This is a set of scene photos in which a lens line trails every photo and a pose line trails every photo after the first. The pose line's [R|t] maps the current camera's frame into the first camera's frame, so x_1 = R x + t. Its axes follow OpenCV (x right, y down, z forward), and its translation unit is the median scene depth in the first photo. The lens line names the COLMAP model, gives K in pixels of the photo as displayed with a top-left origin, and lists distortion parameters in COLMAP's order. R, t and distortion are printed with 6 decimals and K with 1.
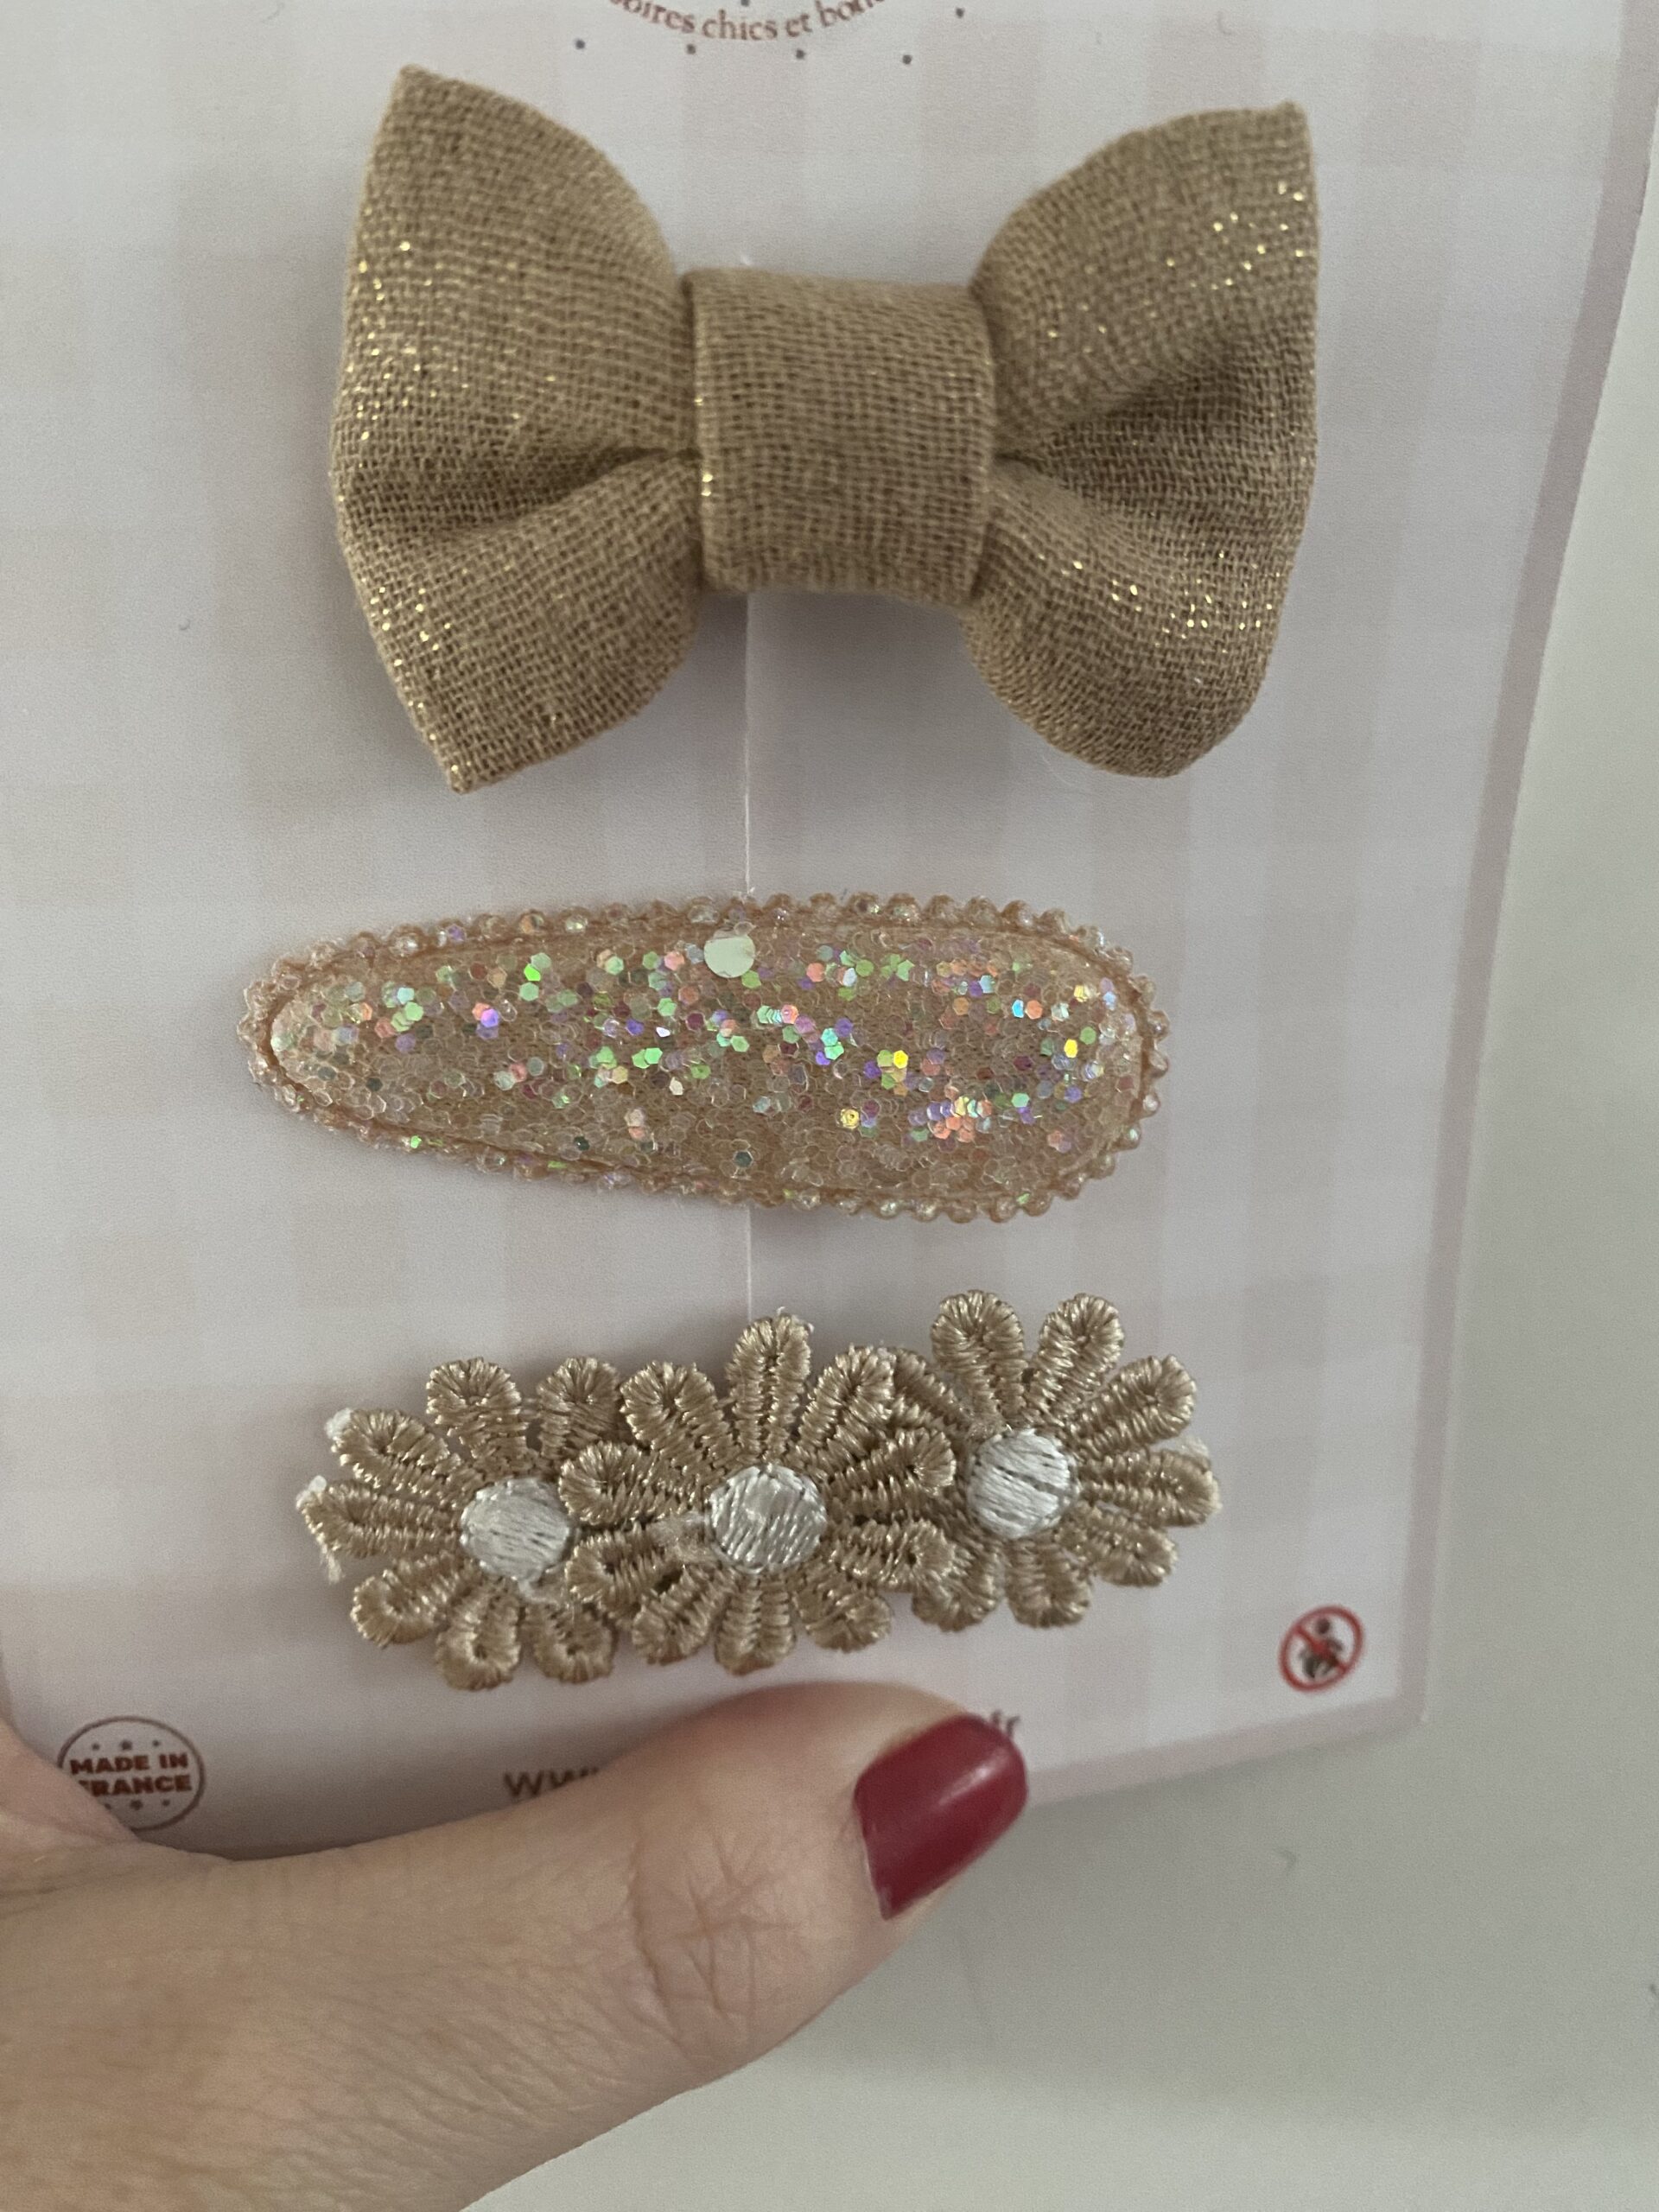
lens RADIAL K [[2002.9, 0, 865.8], [0, 2002.9, 1172.7], [0, 0, 1]] dist [0.010592, -0.203072]
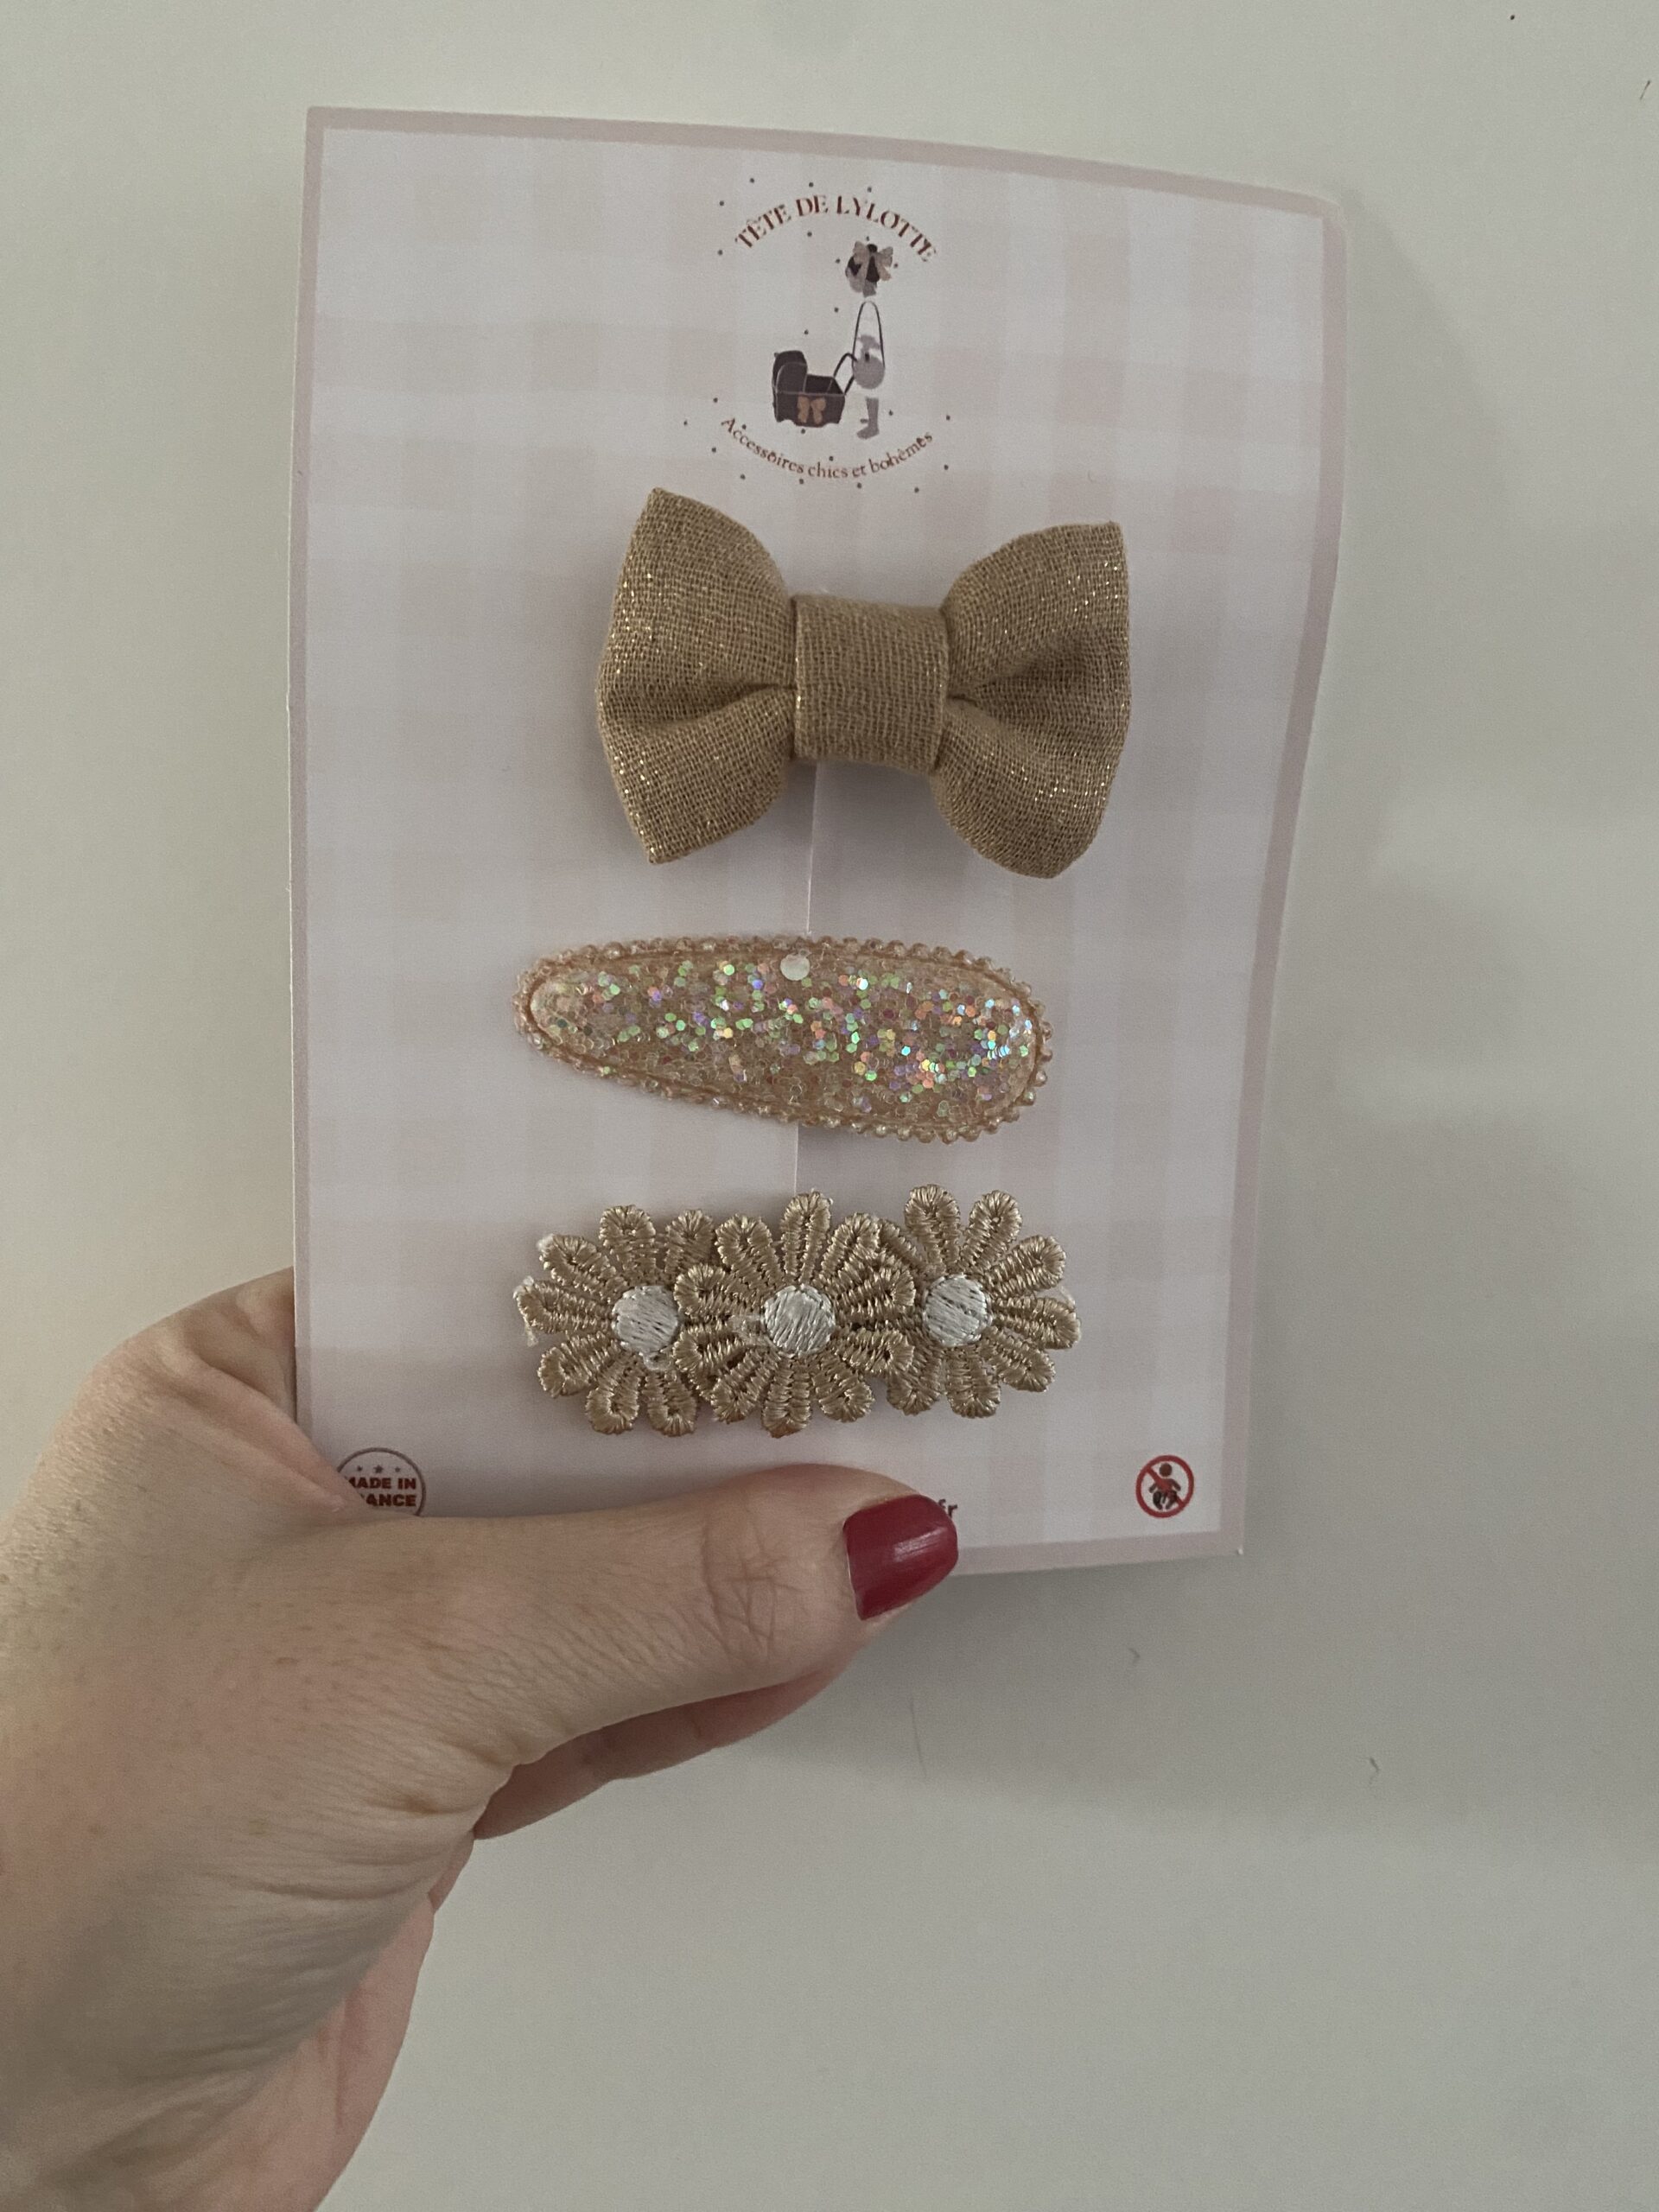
lens RADIAL K [[1844.1, 0, 862.5], [0, 1844.1, 1107.9], [0, 0, 1]] dist [0.008422, -0.264308]
pose [[0.998717, 0.044714, -0.023785, 0.032443], [-0.047586, 0.989232, -0.138405, 0.219476], [0.017341, 0.139359, 0.990090, -0.543879]]
